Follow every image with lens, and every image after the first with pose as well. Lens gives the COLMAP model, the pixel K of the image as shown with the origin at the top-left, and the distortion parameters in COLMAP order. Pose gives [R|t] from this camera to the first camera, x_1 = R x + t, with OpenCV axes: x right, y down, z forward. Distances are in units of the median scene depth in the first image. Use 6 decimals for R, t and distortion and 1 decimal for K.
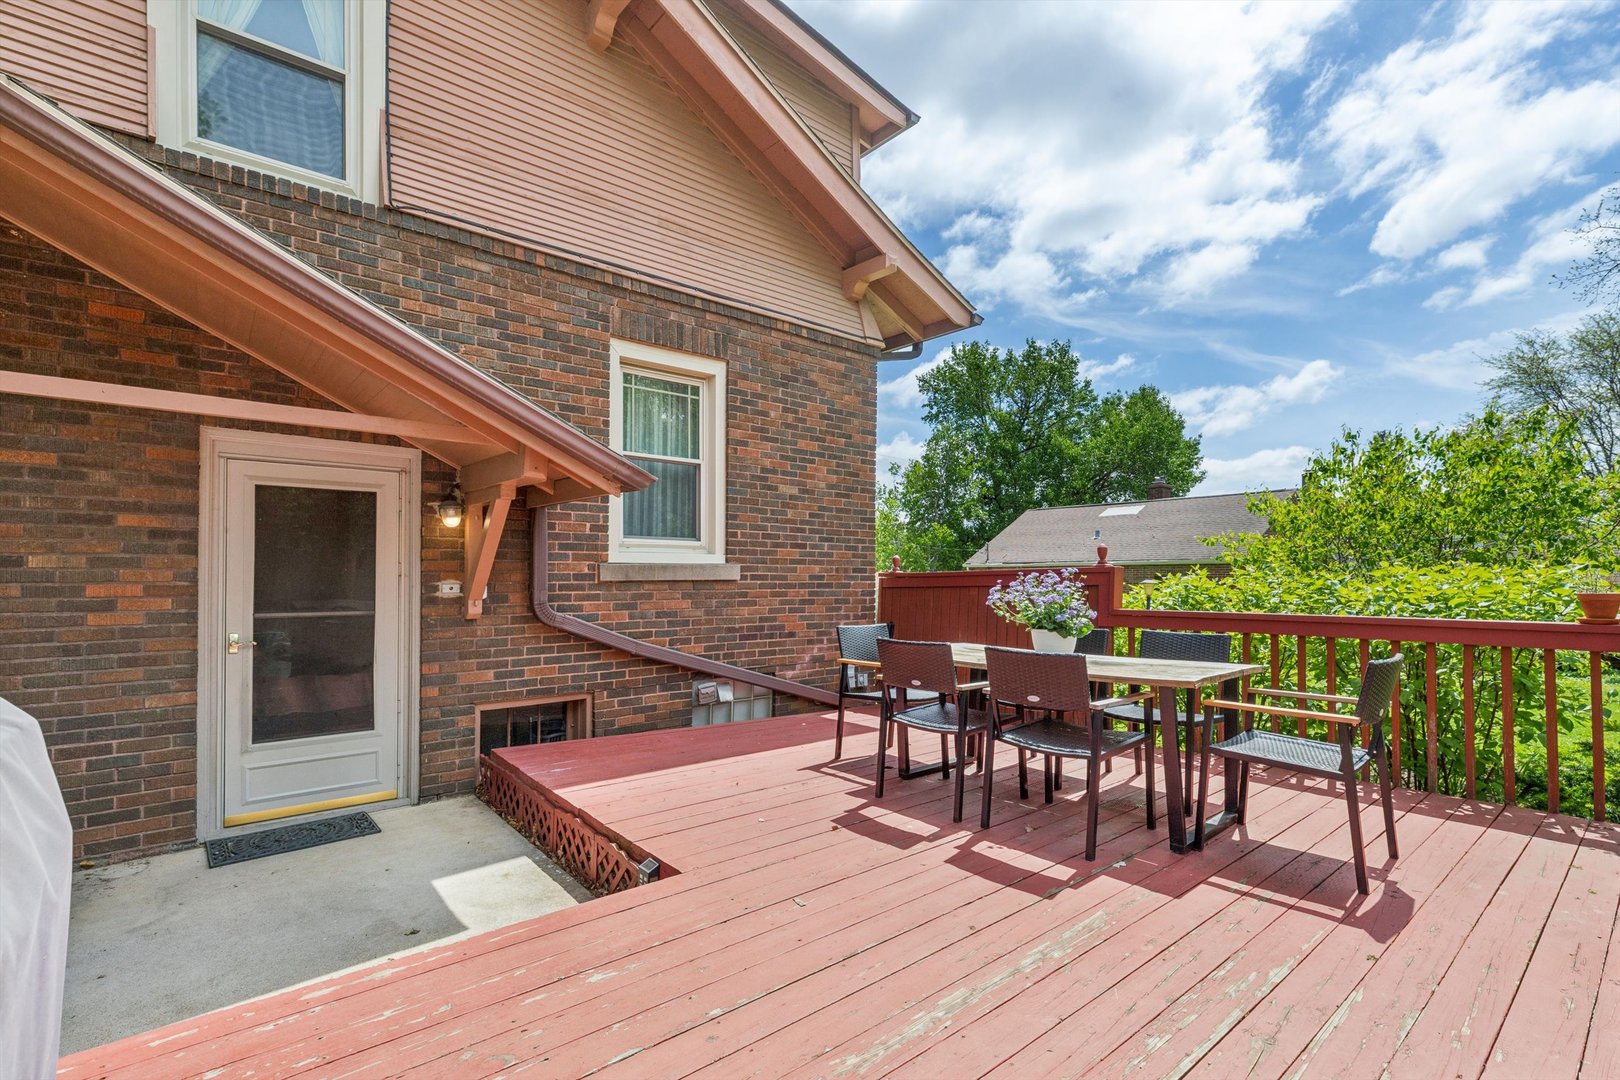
lens RADIAL K [[732.5, 0, 804.8], [0, 732.5, 561.7], [0, 0, 1]] dist [0.001037, 0.000141]
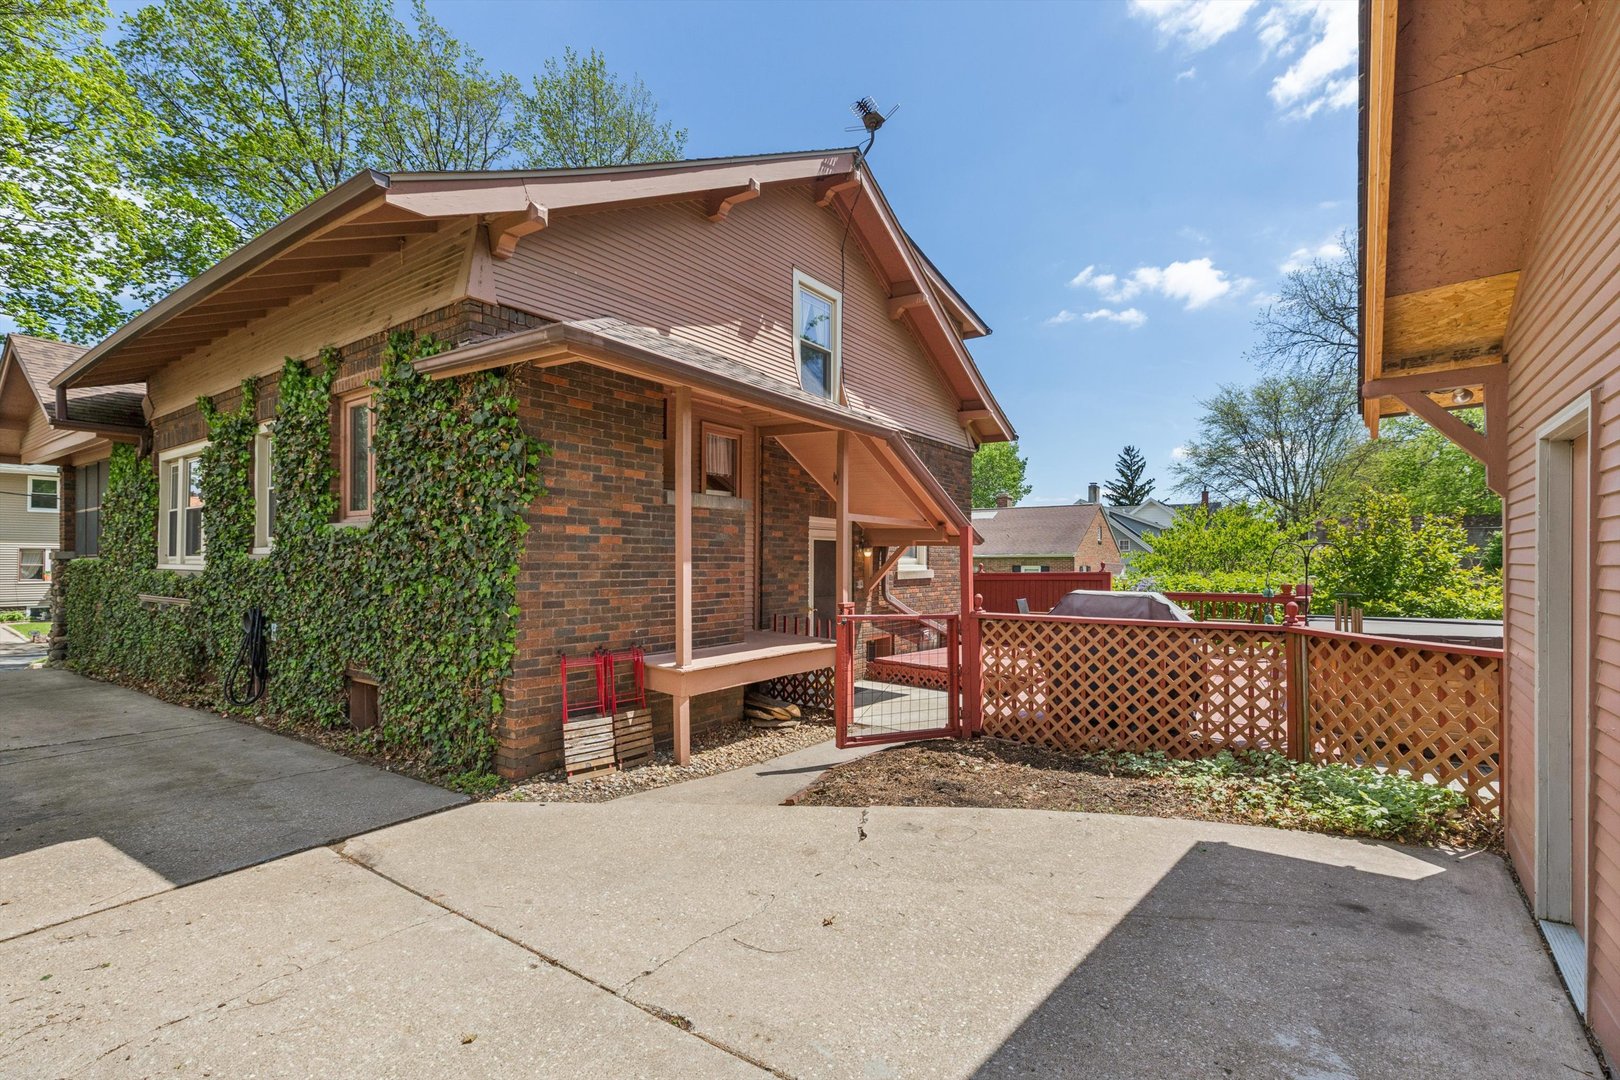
lens RADIAL K [[730.3, 0, 810.0], [0, 730.3, 540.0], [0, 0, 1]] dist [0.001807, 0.000180]
pose [[0.964123, 0.010787, 0.265238, -0.770136], [-0.009127, 0.999930, -0.007491, -0.049122], [-0.265300, 0.004801, 0.964154, -0.664275]]
